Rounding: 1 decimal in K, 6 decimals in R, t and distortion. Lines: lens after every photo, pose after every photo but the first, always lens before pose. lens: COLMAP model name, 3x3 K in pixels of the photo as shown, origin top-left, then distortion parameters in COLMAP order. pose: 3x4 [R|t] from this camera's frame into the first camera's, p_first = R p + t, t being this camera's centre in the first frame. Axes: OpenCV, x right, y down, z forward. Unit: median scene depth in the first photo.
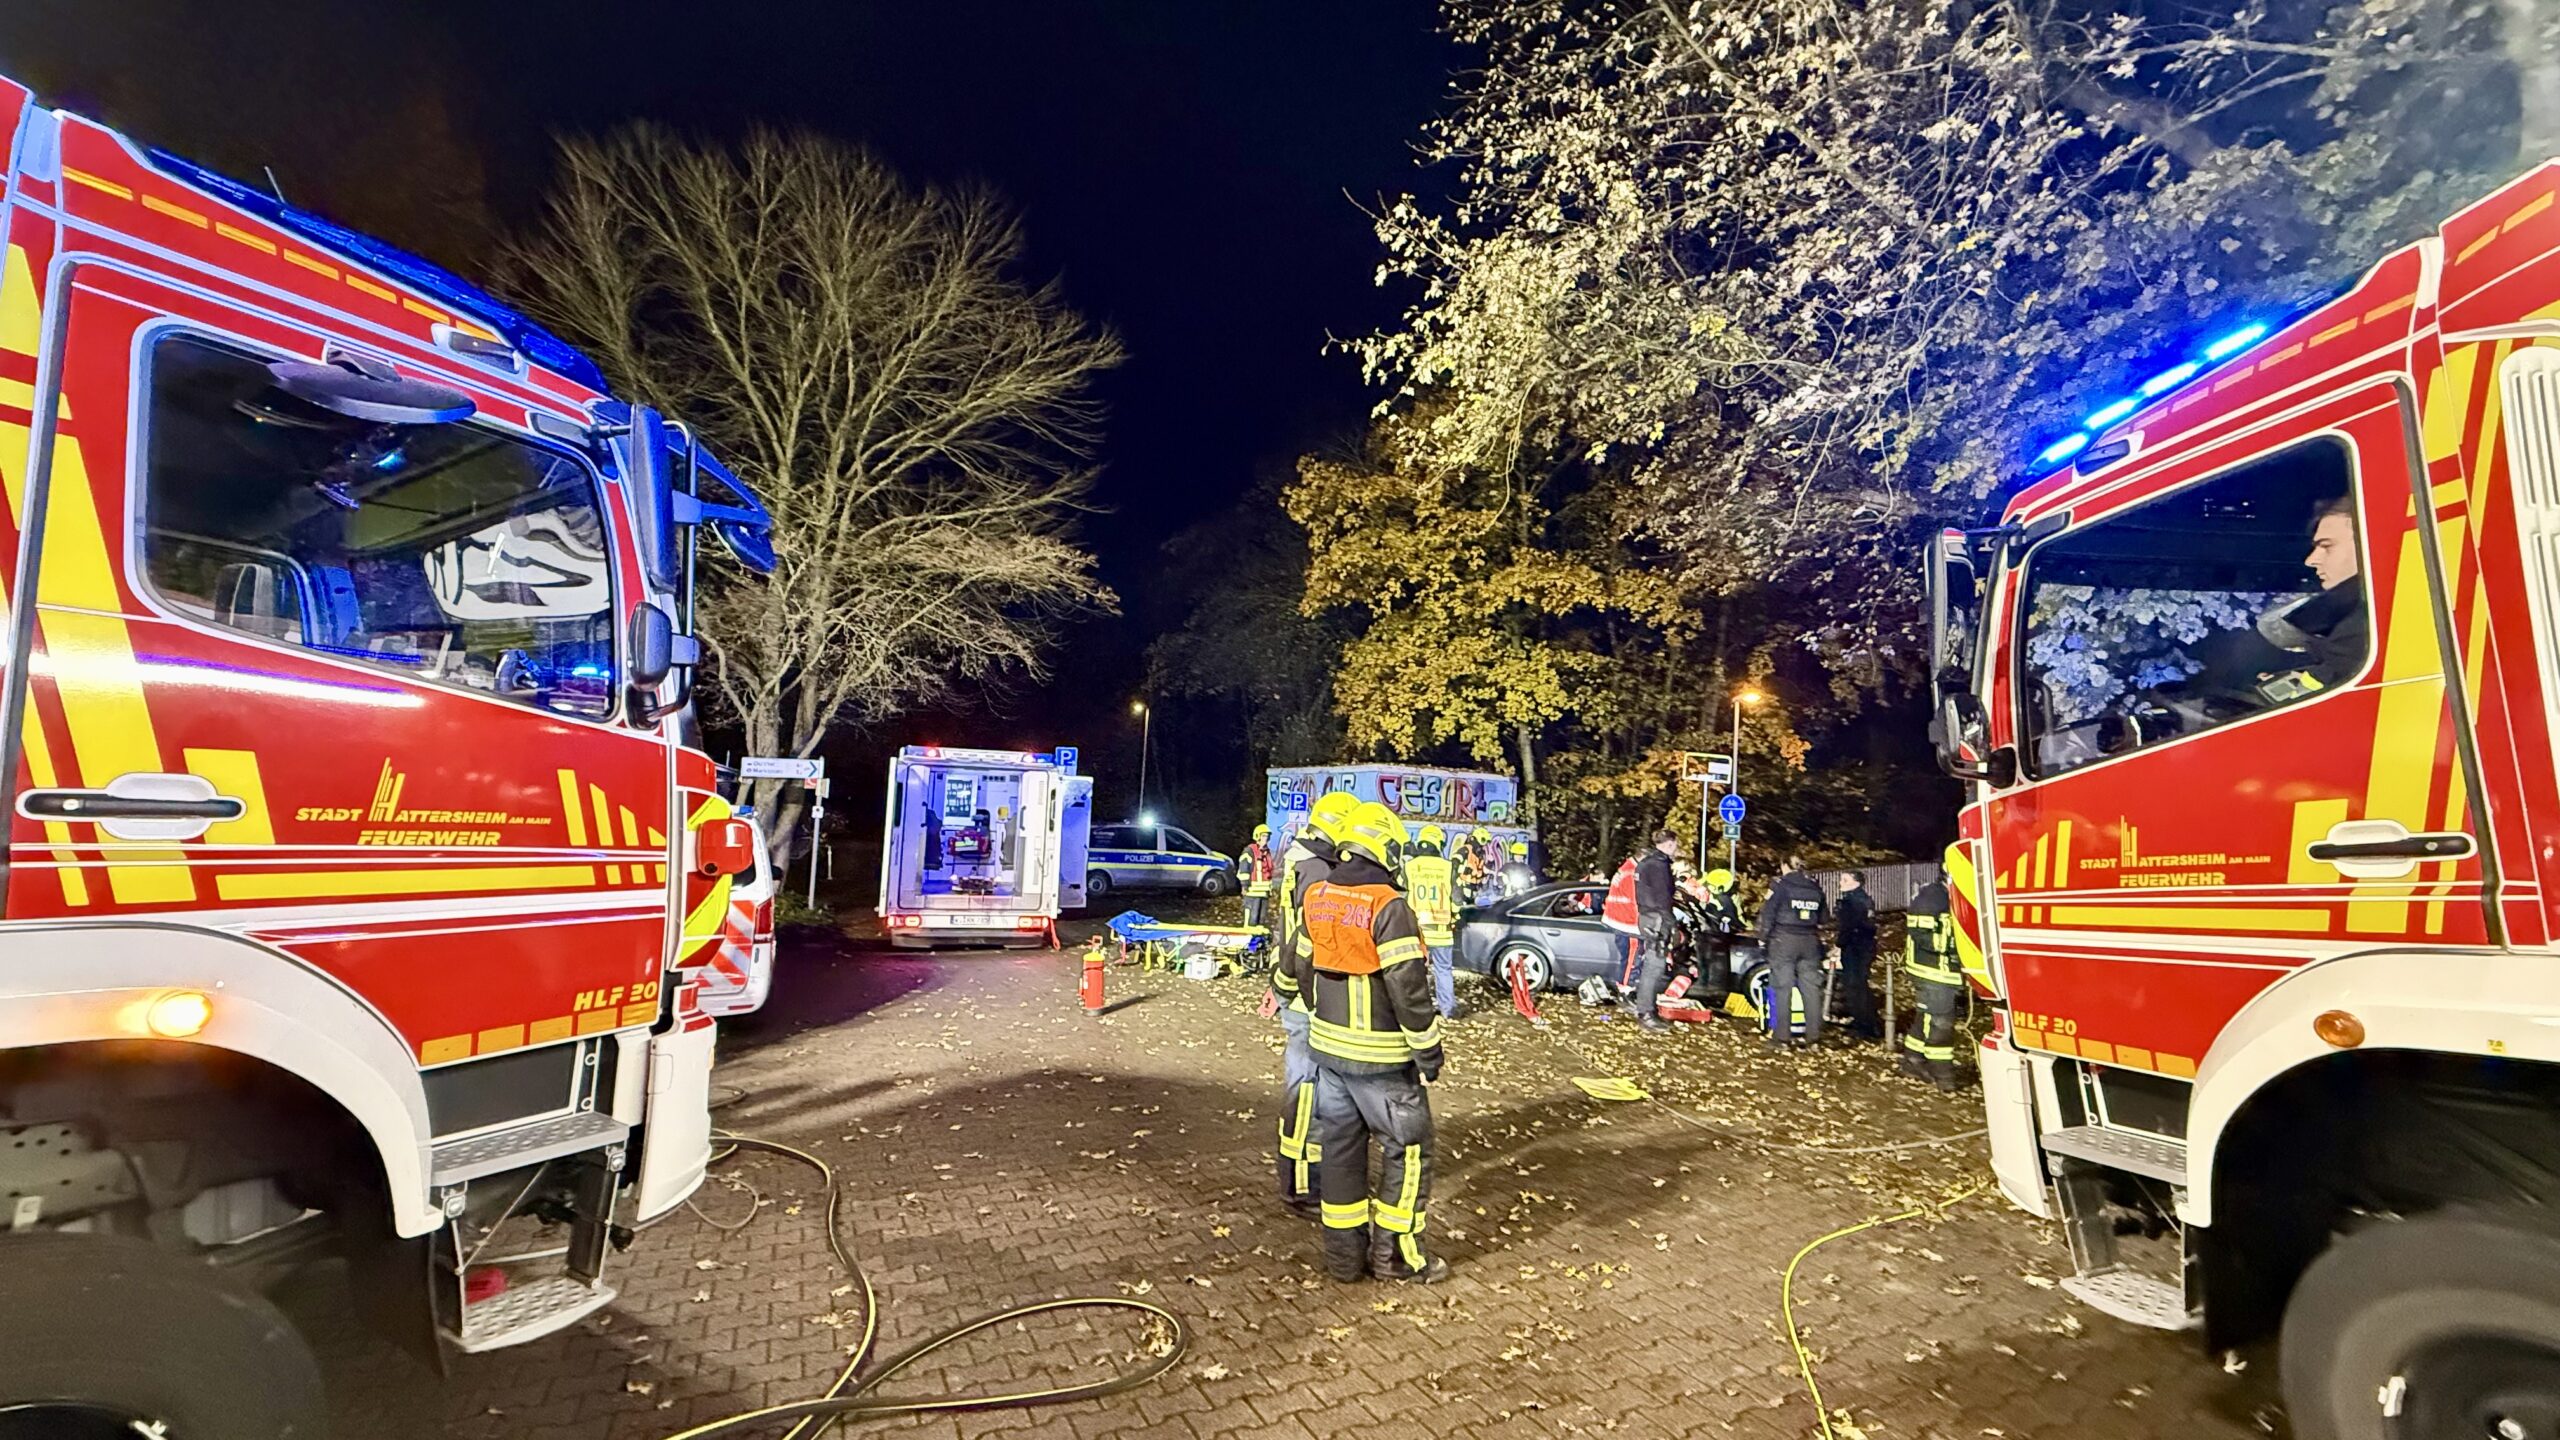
lens RADIAL K [[1039.8, 0, 1274.4], [0, 1039.8, 707.0], [0, 0, 1]] dist [0.004453, 0.000665]
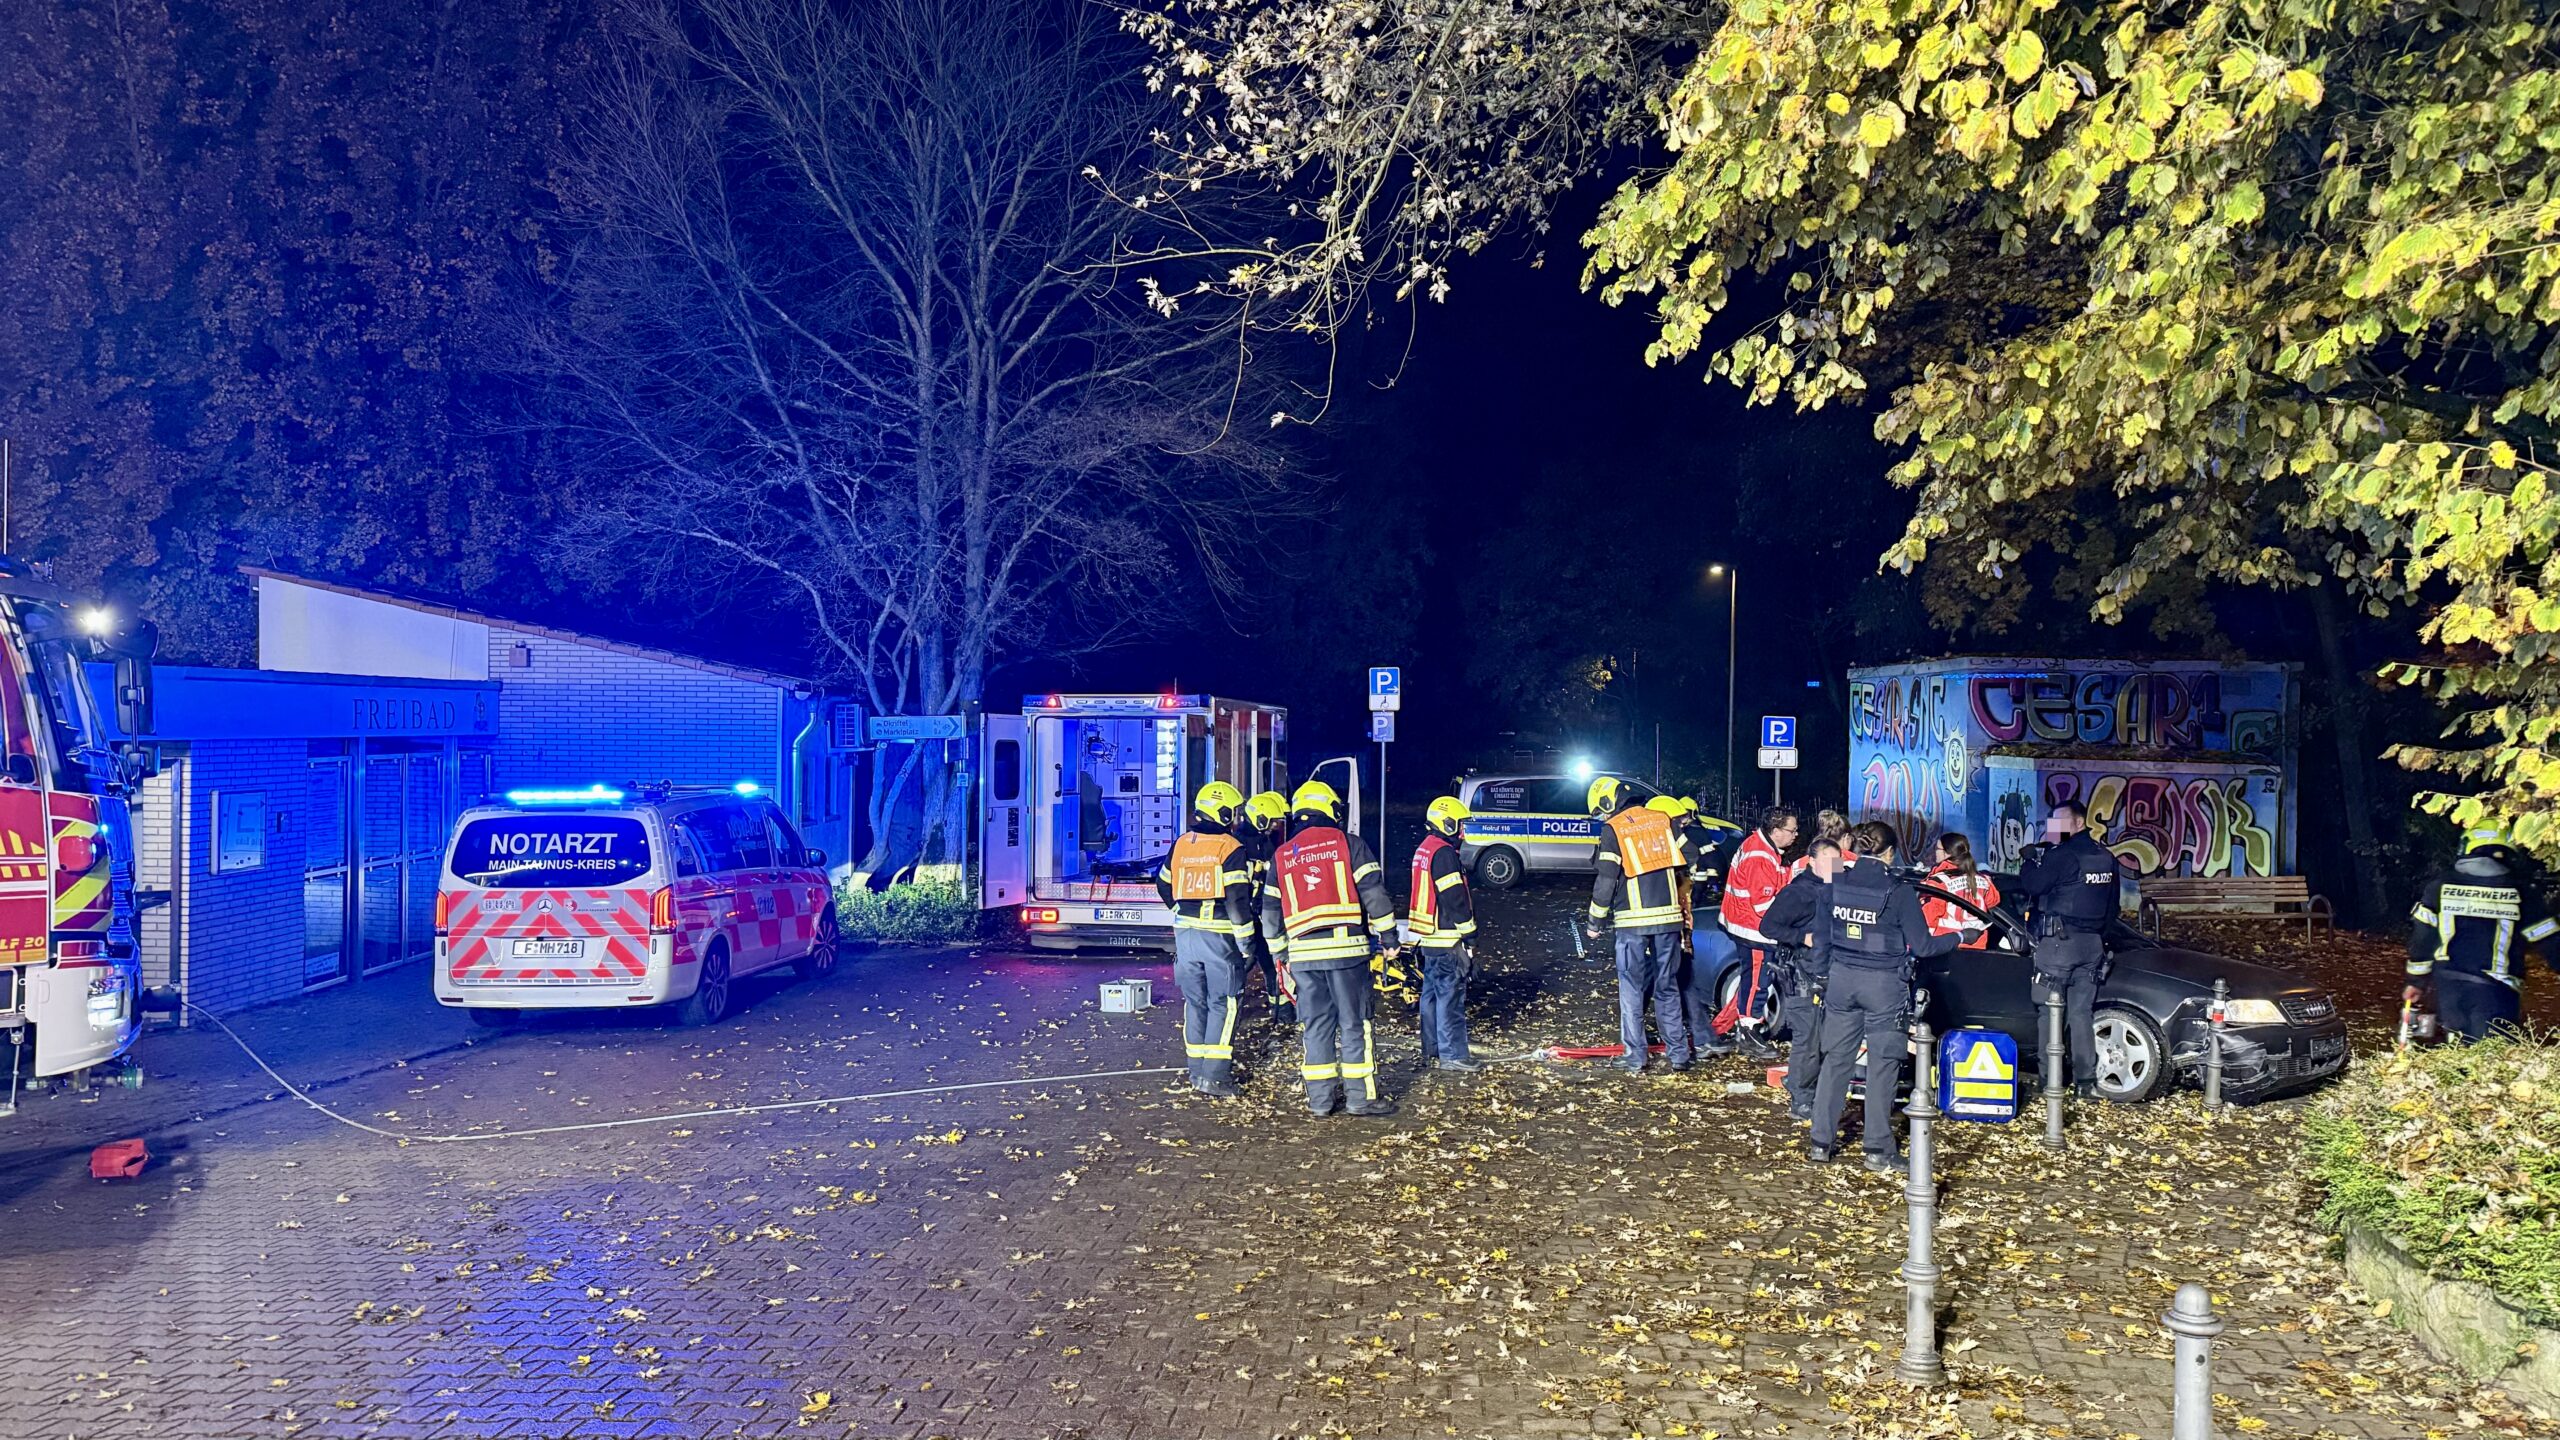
lens RADIAL K [[1832.8, 0, 1236.5], [0, 1832.8, 728.1], [0, 0, 1]] dist [0.056653, -0.074033]
pose [[0.851837, -0.040475, -0.522241, 0.288834], [0.089281, 0.993640, 0.068618, -0.010413], [0.516142, -0.105077, 0.850033, -0.052254]]
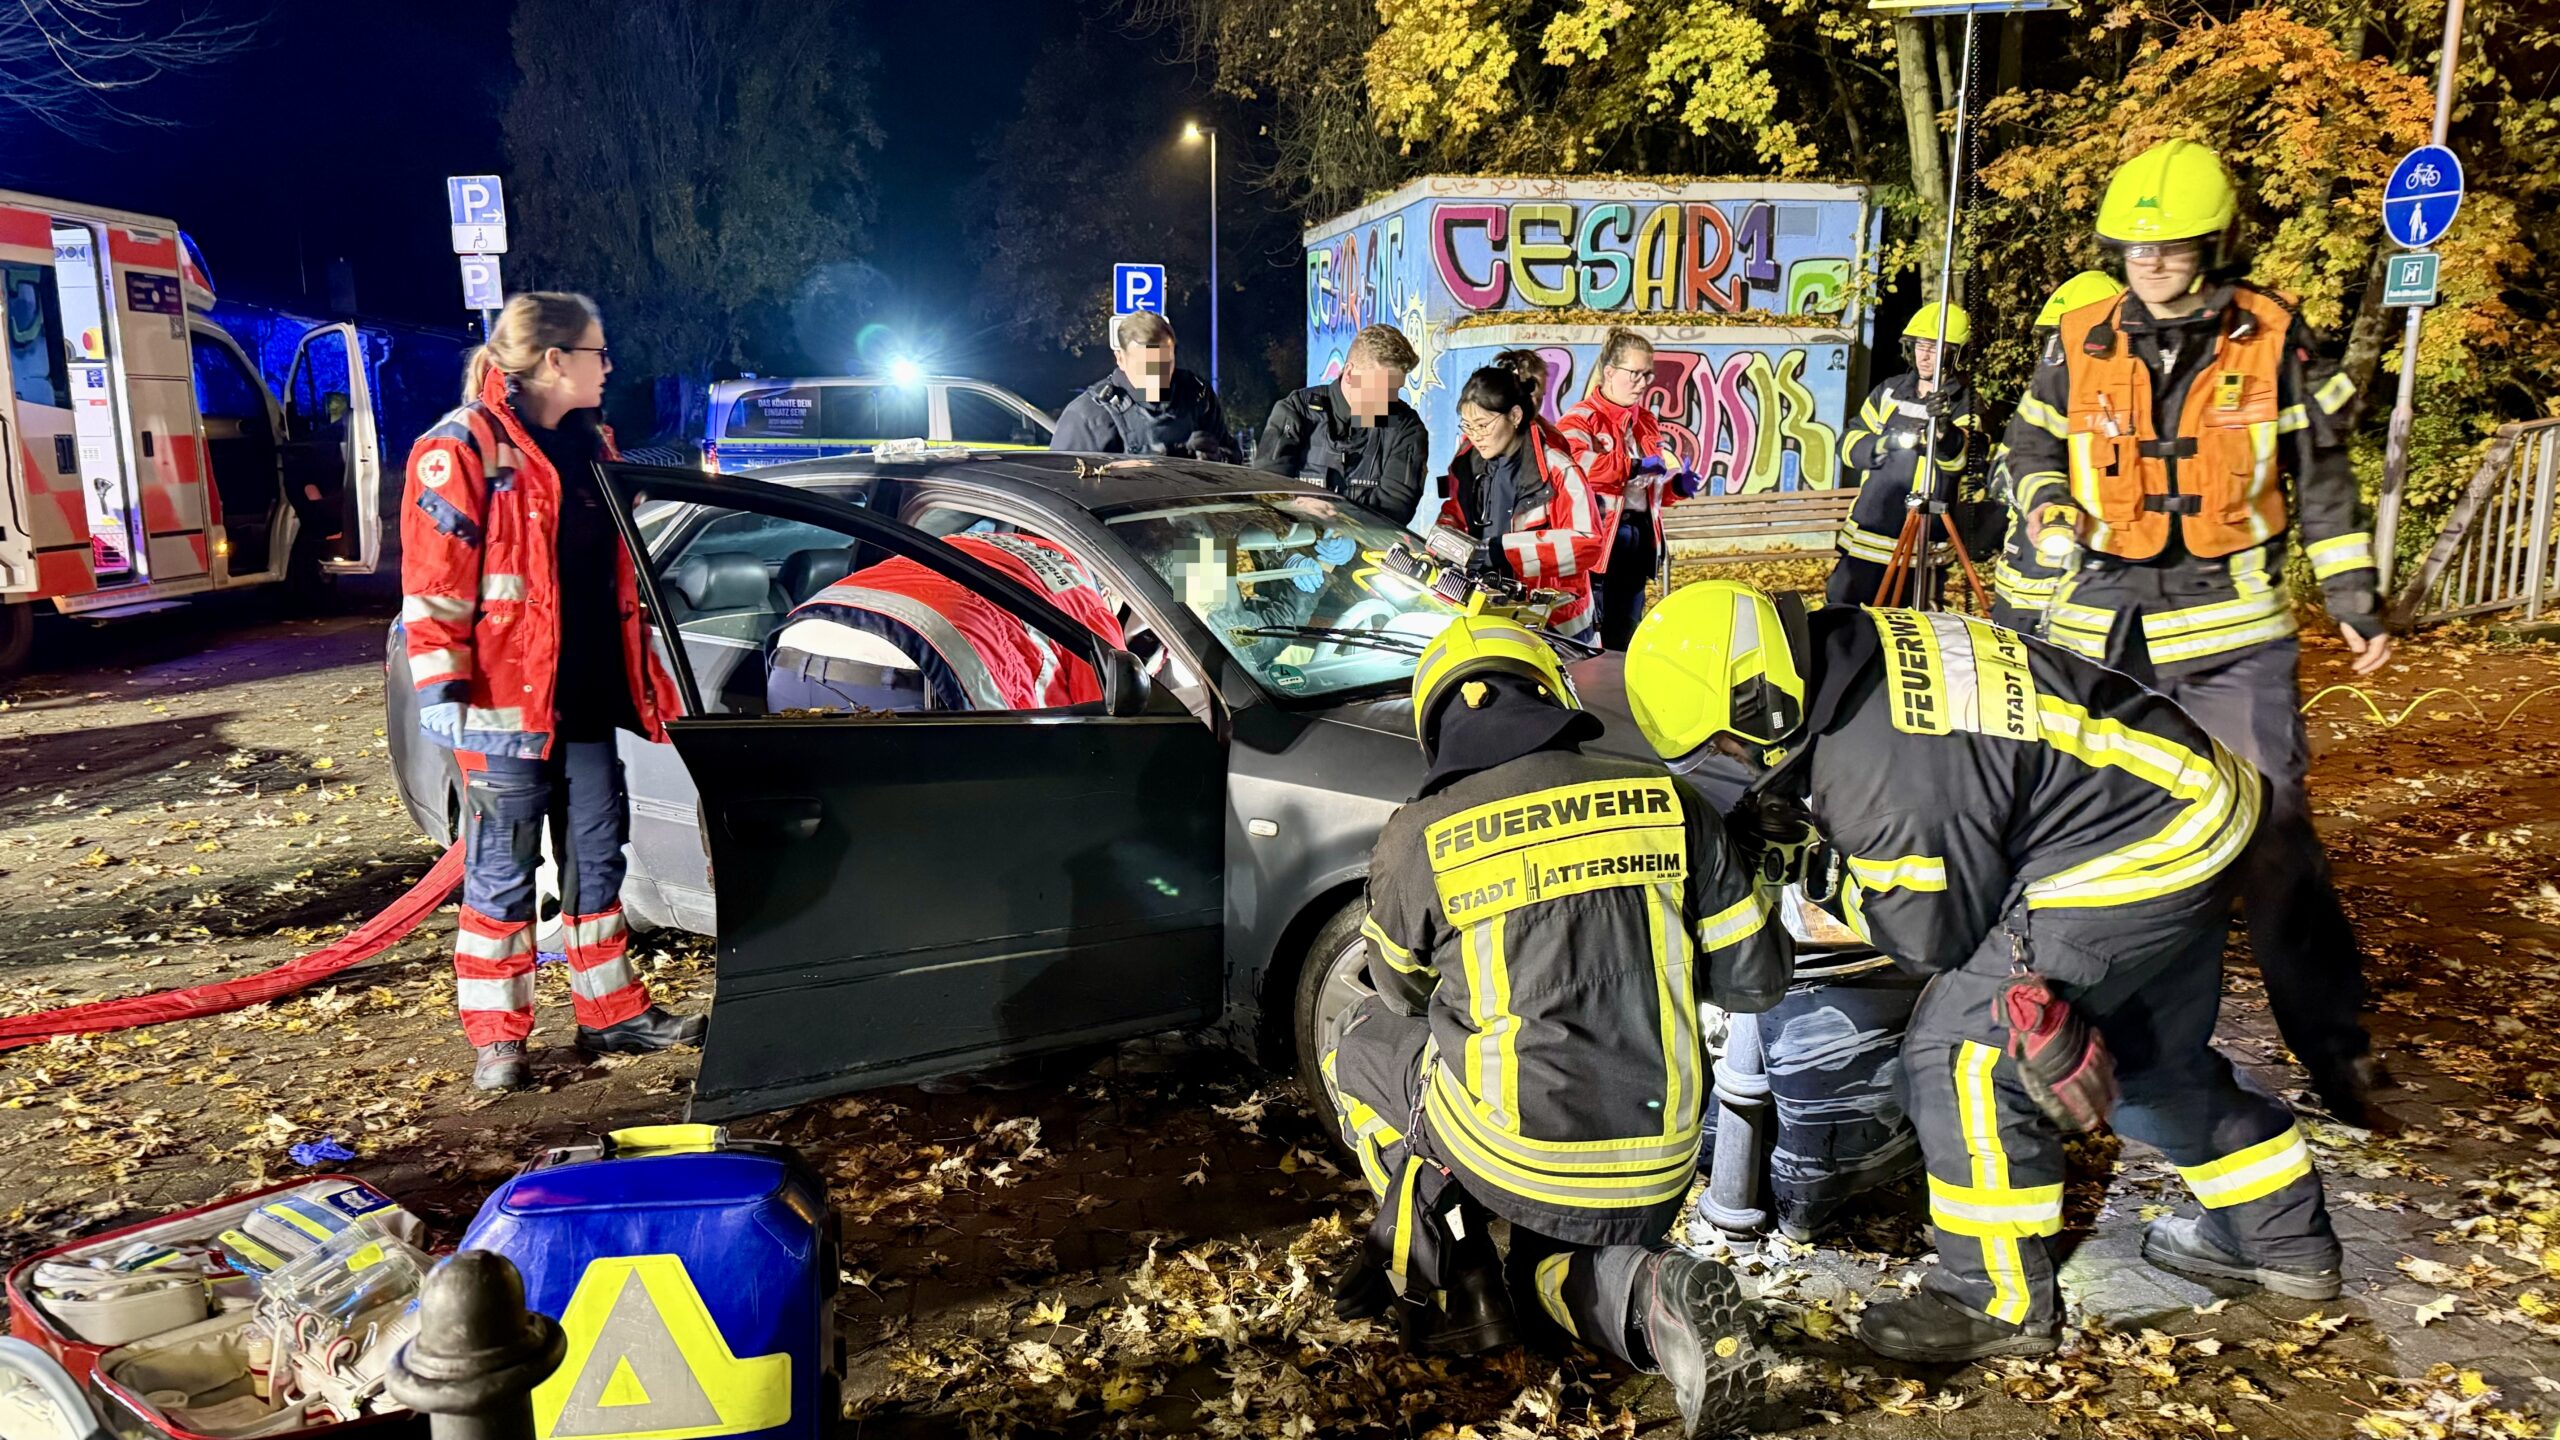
lens RADIAL K [[1832.8, 0, 1264.8], [0, 1832.8, 712.1], [0, 0, 1]] dist [0.056653, -0.074033]
pose [[0.946599, 0.002070, -0.322406, 0.261934], [0.084572, 0.963370, 0.254492, 0.068655], [0.311123, -0.268168, 0.911750, 0.346875]]
